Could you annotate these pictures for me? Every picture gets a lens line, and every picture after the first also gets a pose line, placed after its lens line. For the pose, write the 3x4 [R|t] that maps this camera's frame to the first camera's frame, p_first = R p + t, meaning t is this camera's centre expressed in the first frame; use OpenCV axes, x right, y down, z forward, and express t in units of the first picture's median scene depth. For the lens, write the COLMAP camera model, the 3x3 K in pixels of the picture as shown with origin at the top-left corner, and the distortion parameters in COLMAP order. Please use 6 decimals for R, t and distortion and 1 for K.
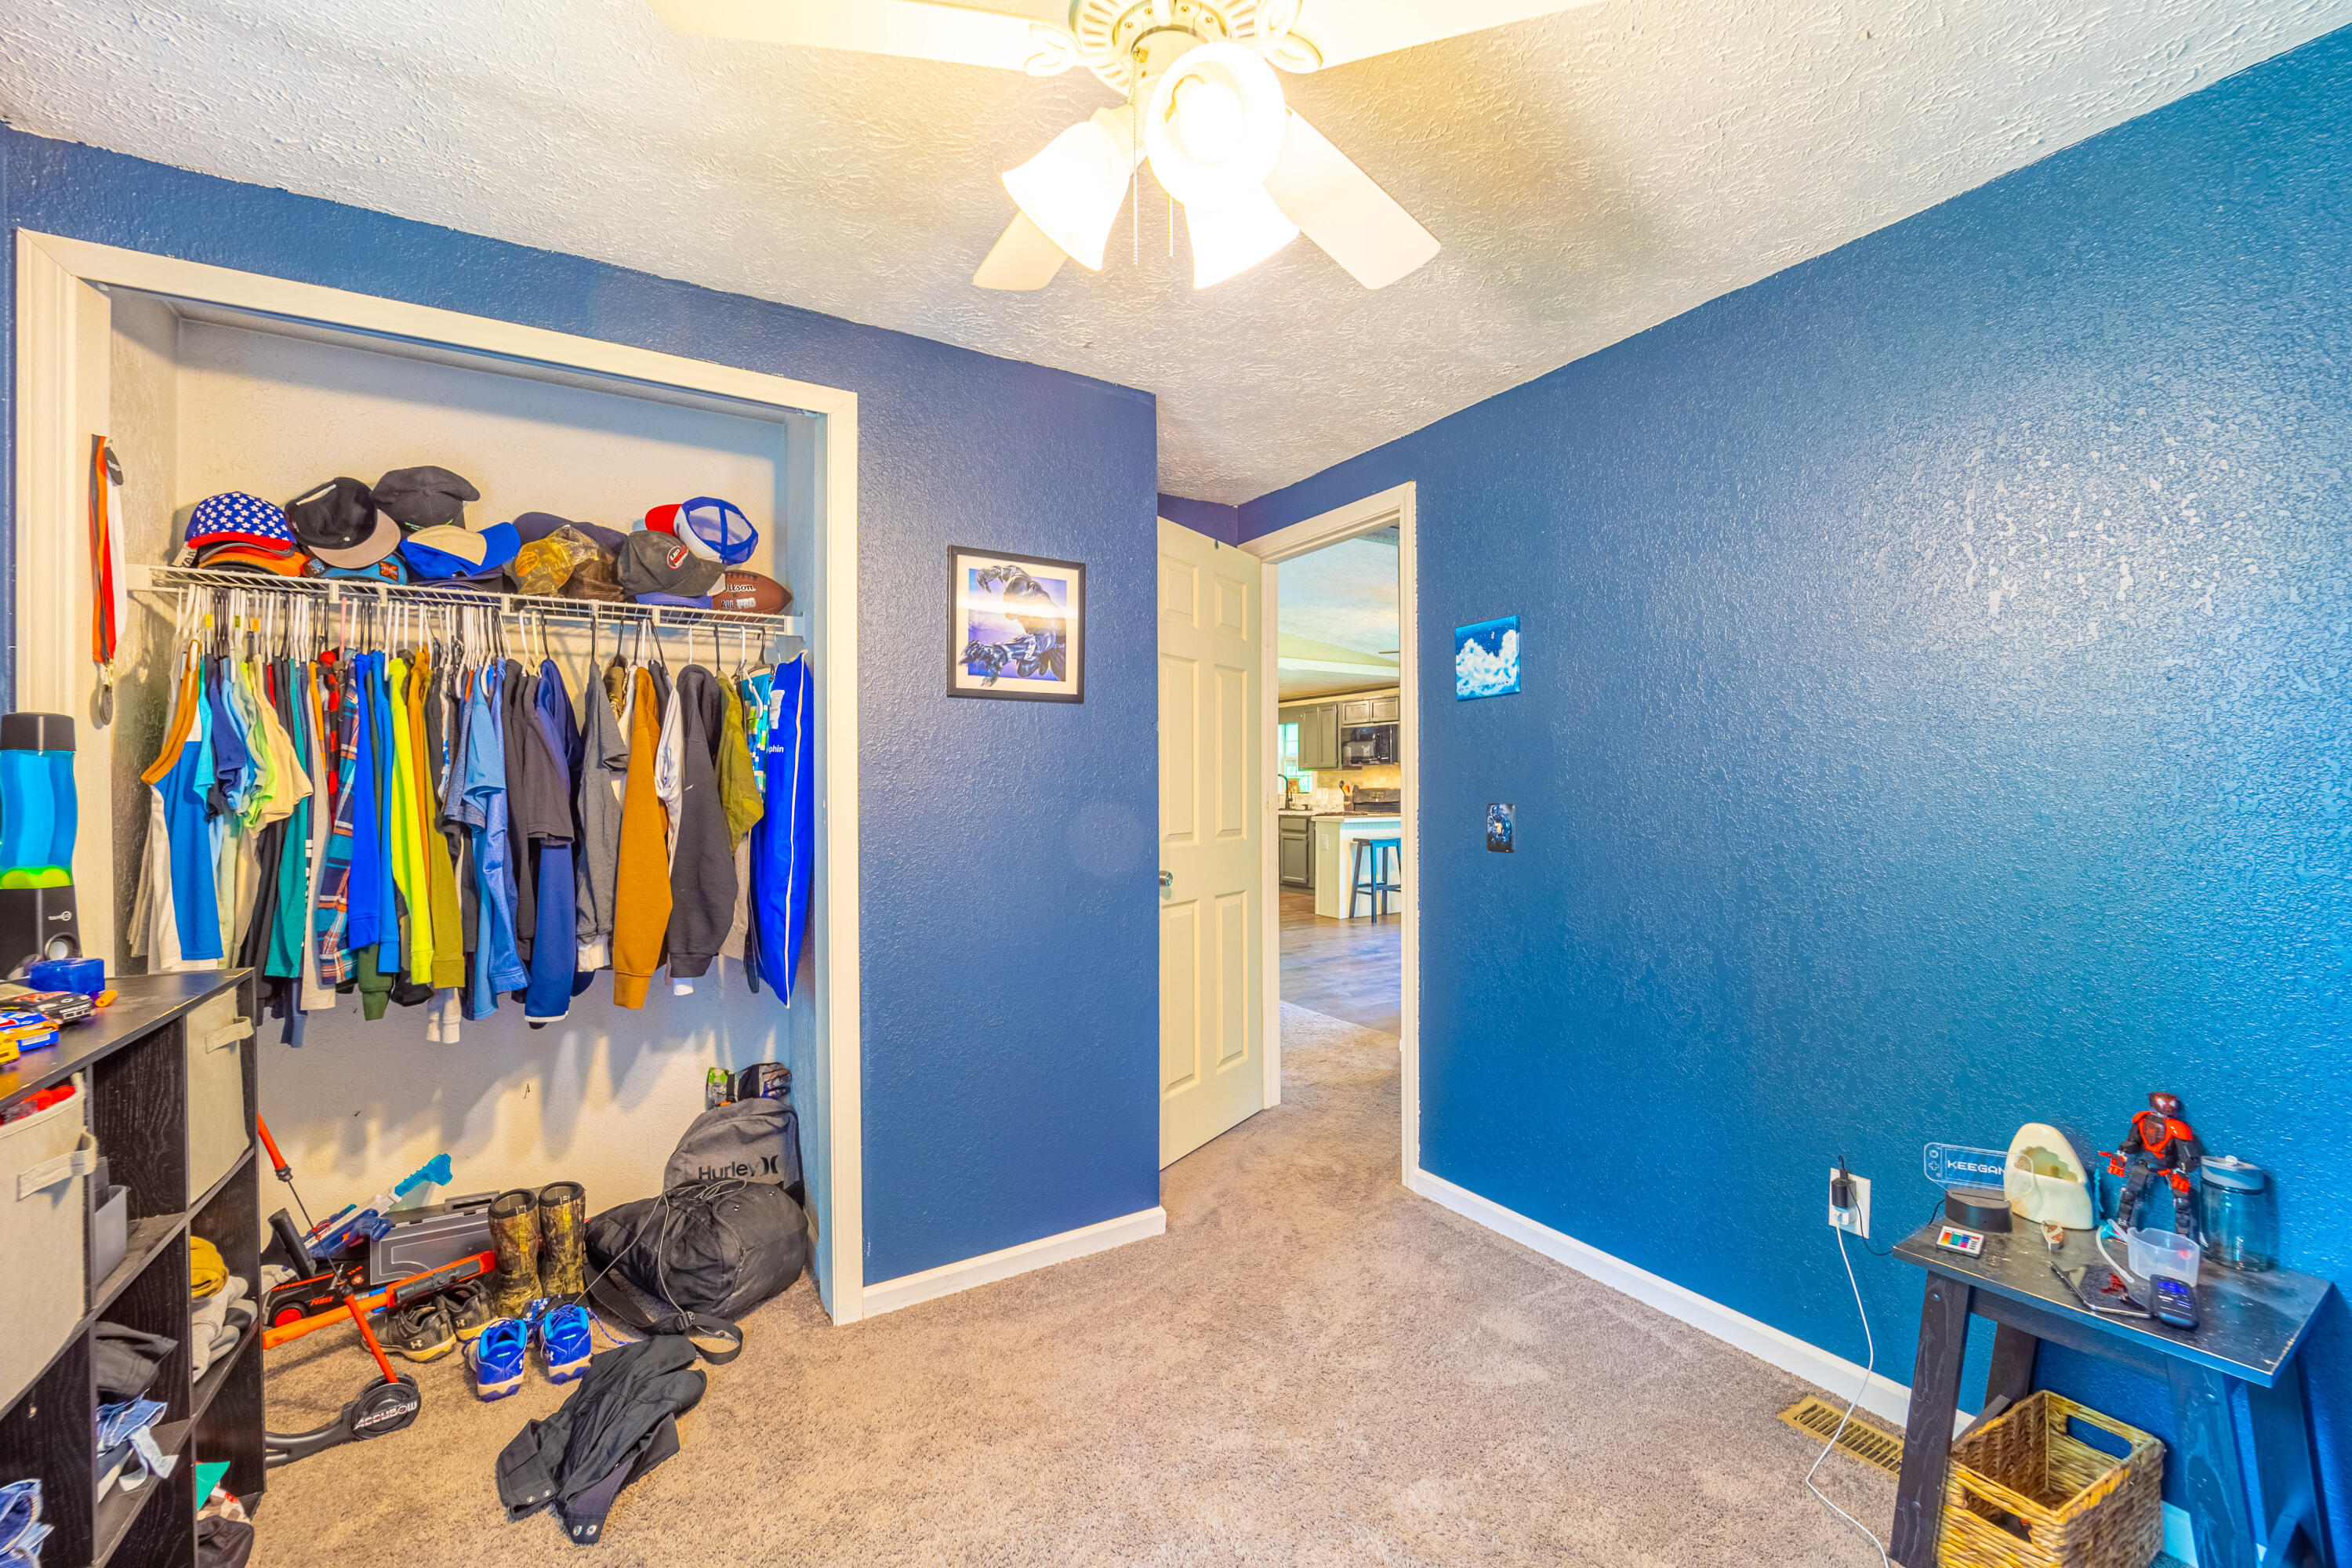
lens RADIAL K [[947.5, 0, 1175.8], [0, 947.5, 787.5], [0, 0, 1]] dist [-0.011797, 0.000119]
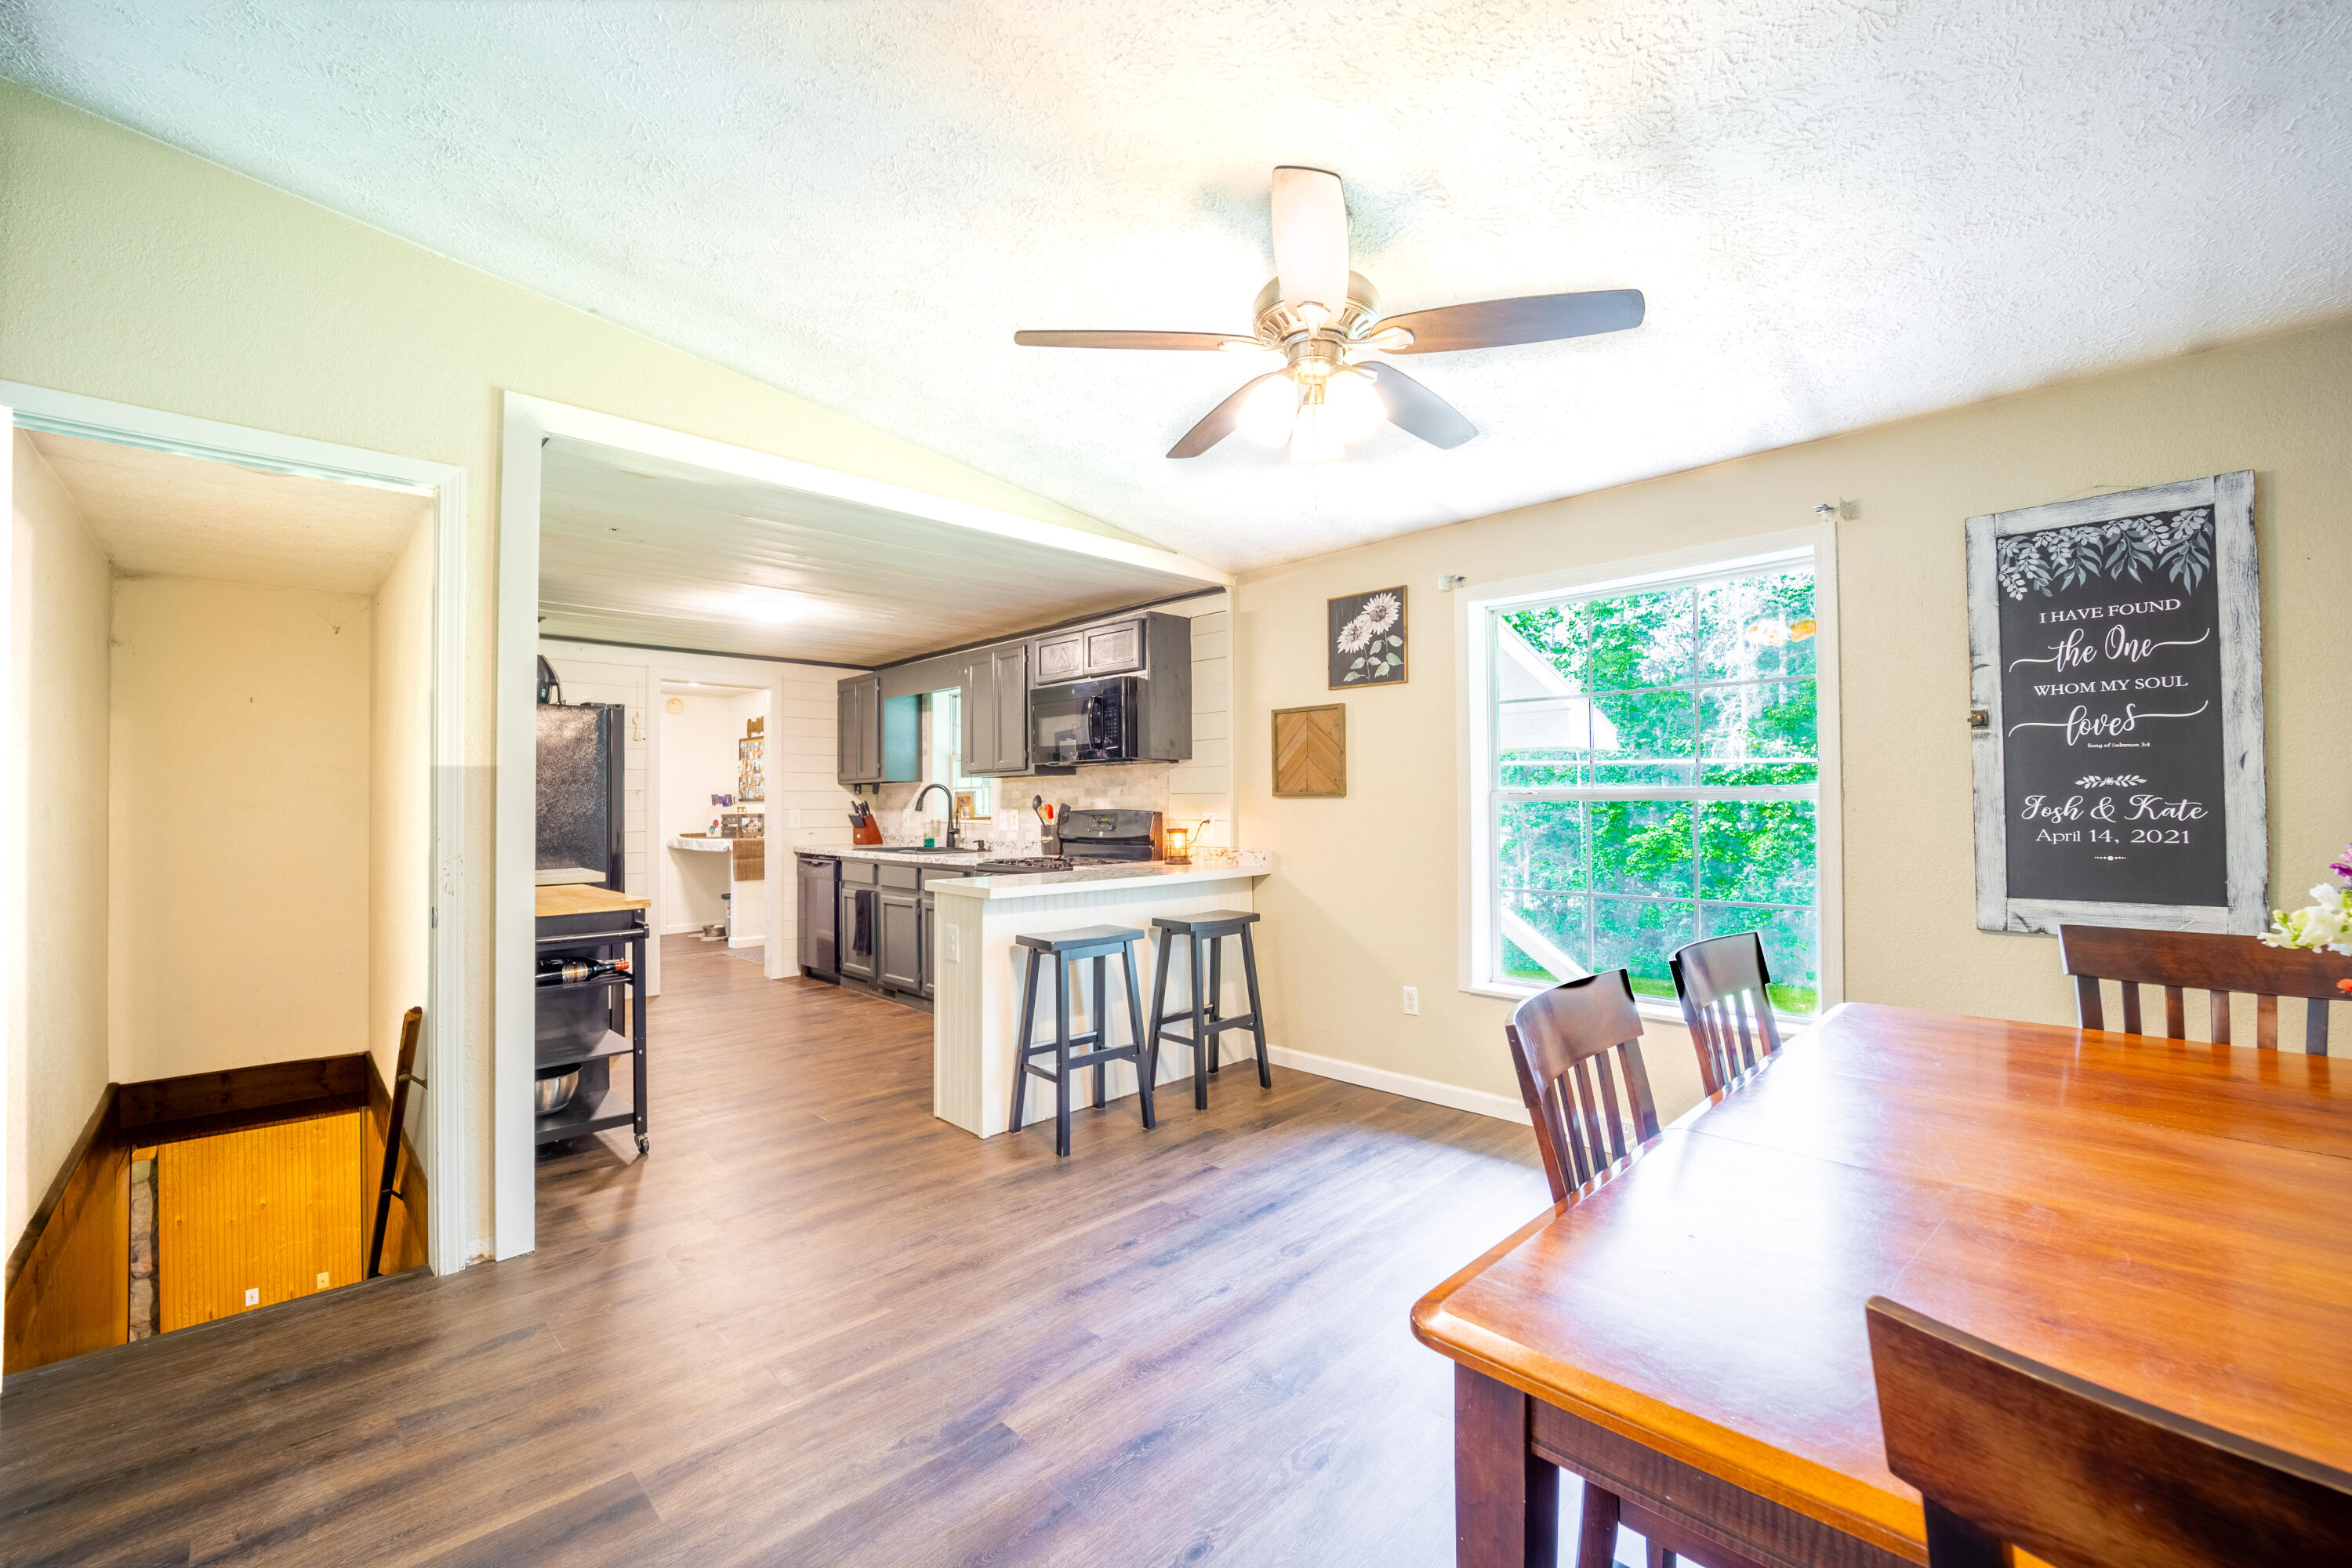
lens RADIAL K [[950.9, 0, 1172.6], [0, 950.9, 787.9], [0, 0, 1]] dist [-0.010978, -0.003668]
pose [[0.974302, -0.001825, 0.225238, 0.132275], [0.005533, 0.999859, -0.015830, -0.002835], [-0.225178, 0.016669, 0.974175, 0.476931]]
